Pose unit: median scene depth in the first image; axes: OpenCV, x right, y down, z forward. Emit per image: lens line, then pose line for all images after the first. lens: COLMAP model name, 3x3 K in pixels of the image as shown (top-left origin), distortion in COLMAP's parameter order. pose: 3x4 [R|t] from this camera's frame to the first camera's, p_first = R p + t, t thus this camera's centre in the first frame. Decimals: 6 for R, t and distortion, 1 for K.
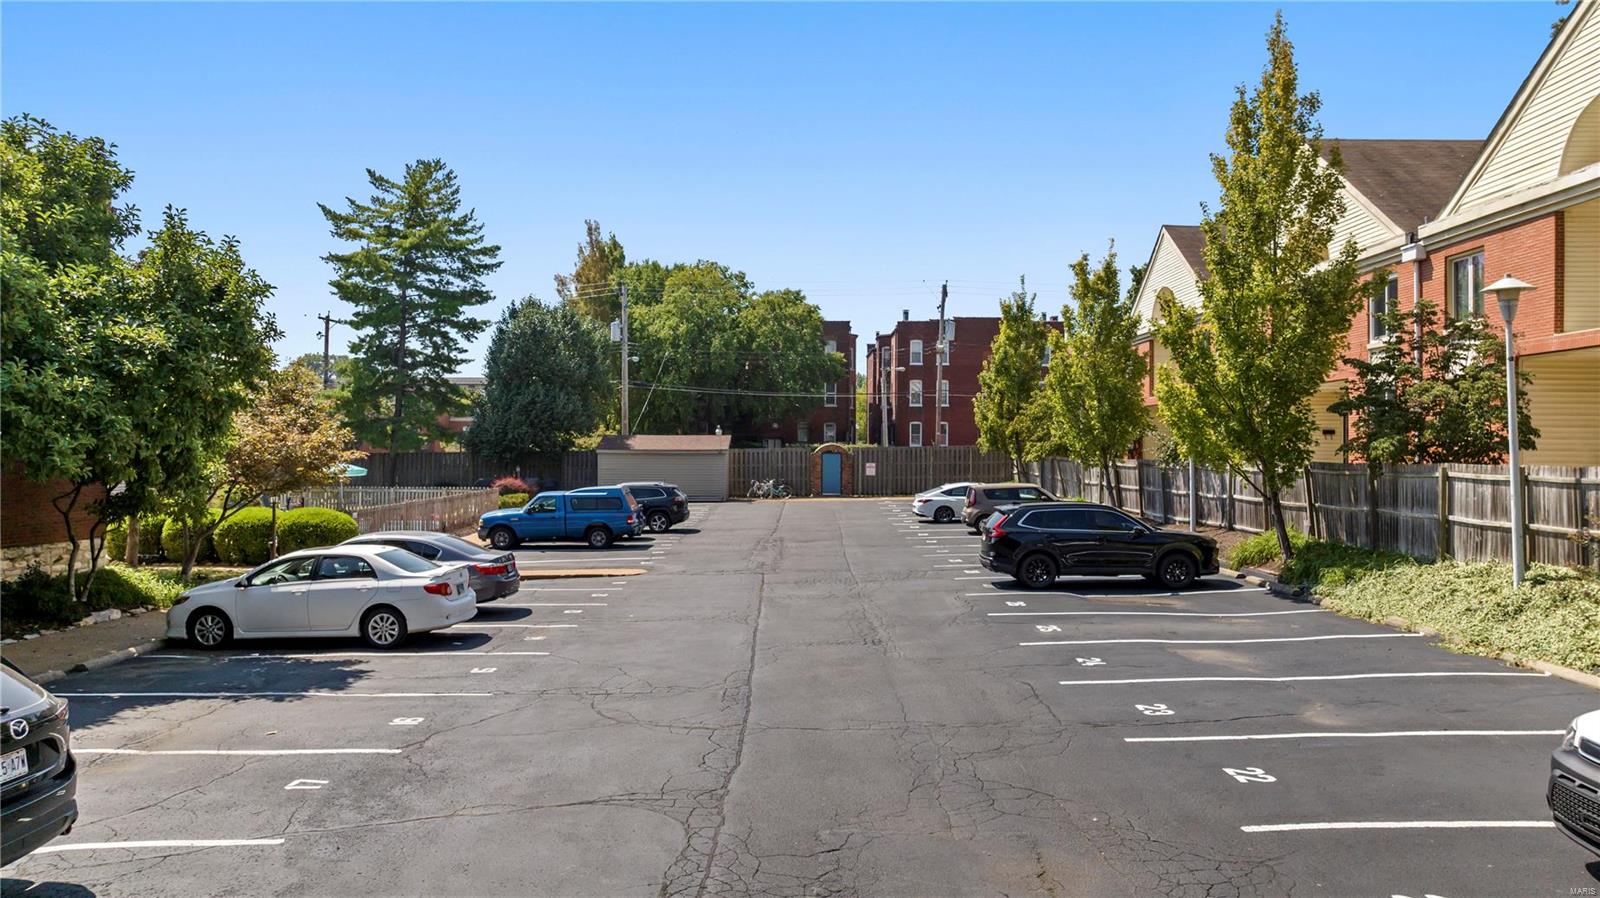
lens RADIAL K [[1140.5, 0, 819.9], [0, 1140.5, 461.8], [0, 0, 1]] dist [-0.022258, 0.021915]
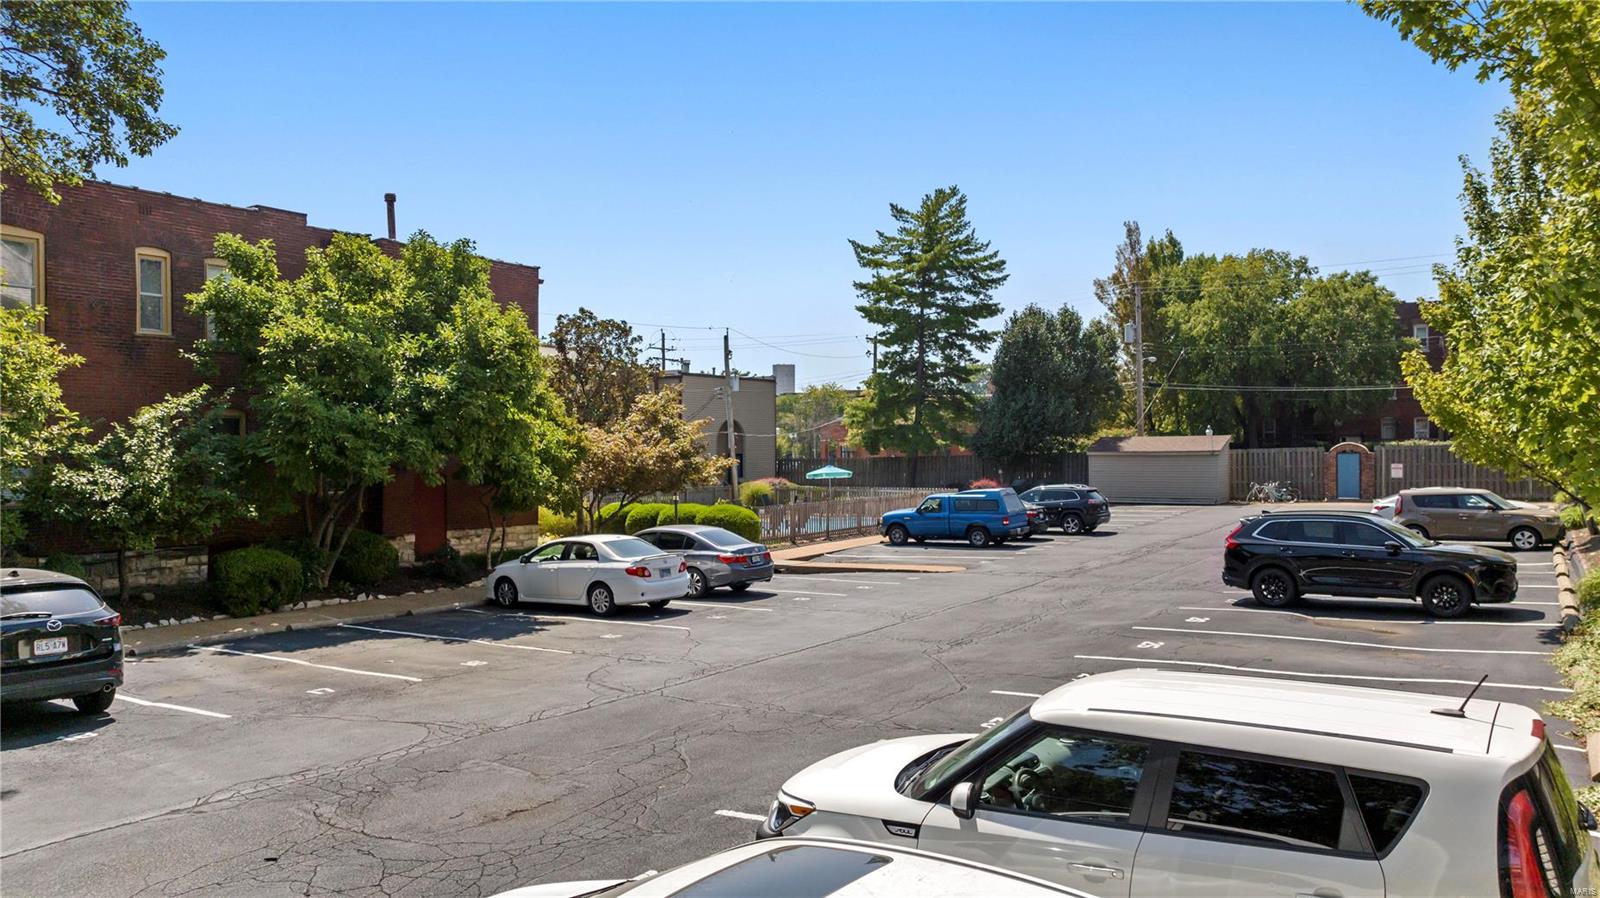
lens RADIAL K [[1140.5, 0, 821.1], [0, 1140.5, 460.2], [0, 0, 1]] dist [-0.022258, 0.021915]
pose [[0.835710, -0.005832, -0.549140, 0.158492], [0.005289, 0.999983, -0.002570, -0.001850], [0.549146, -0.000757, 0.835726, 0.020344]]
